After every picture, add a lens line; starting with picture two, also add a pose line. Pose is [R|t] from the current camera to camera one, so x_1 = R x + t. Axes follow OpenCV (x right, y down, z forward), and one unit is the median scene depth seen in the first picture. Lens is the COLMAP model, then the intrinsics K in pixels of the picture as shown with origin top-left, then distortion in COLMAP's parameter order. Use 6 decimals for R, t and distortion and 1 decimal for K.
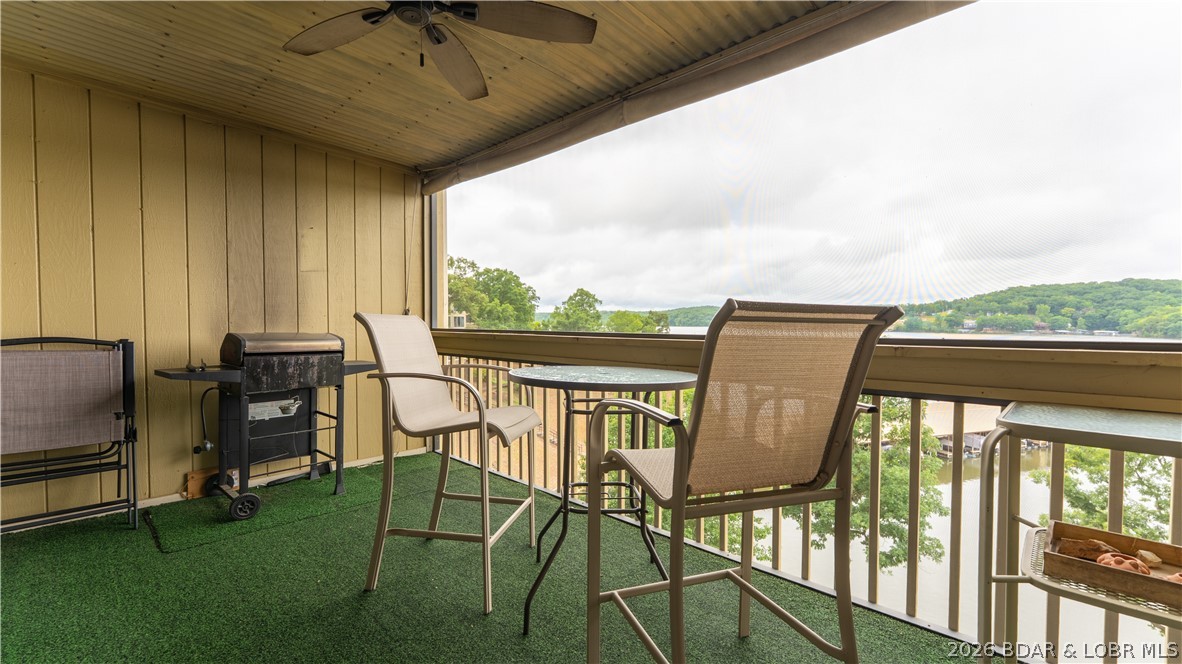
lens RADIAL K [[476.0, 0, 591.0], [0, 476.0, 332.0], [0, 0, 1]] dist [0.000769, 0.000050]
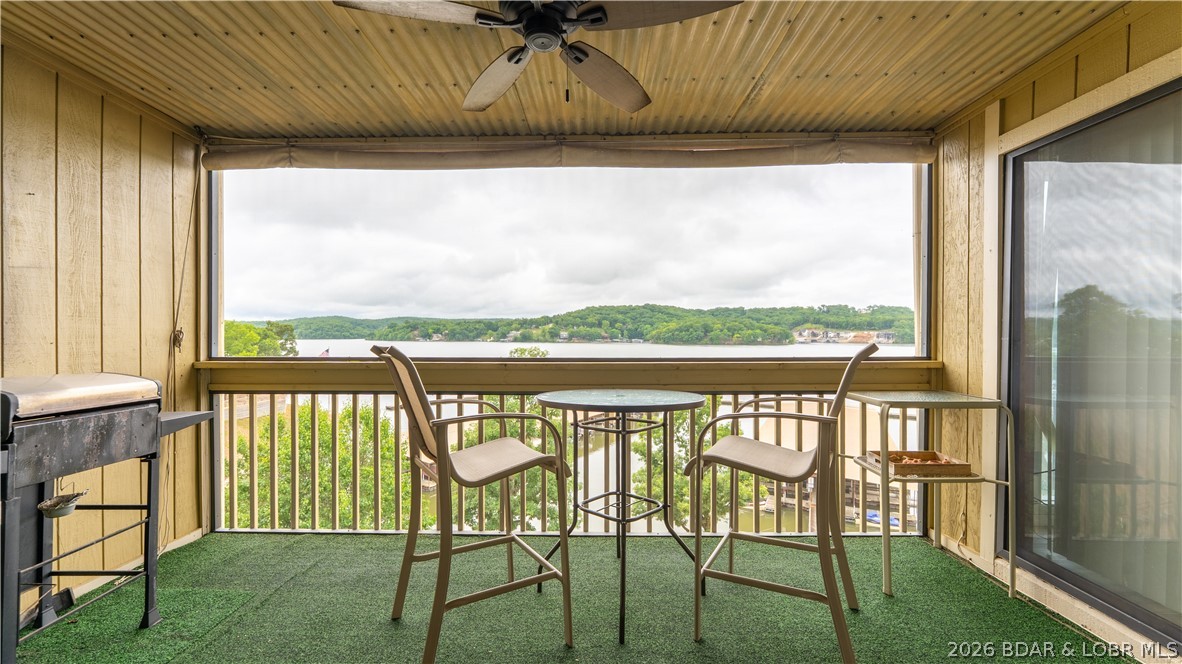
lens RADIAL K [[488.2, 0, 591.0], [0, 488.2, 332.0], [0, 0, 1]] dist [0.000521, 0.000036]
pose [[0.740999, 0.000129, 0.671506, -0.103989], [0.016244, 0.999704, -0.018116, -0.005800], [-0.671309, 0.024332, 0.740778, 0.022104]]
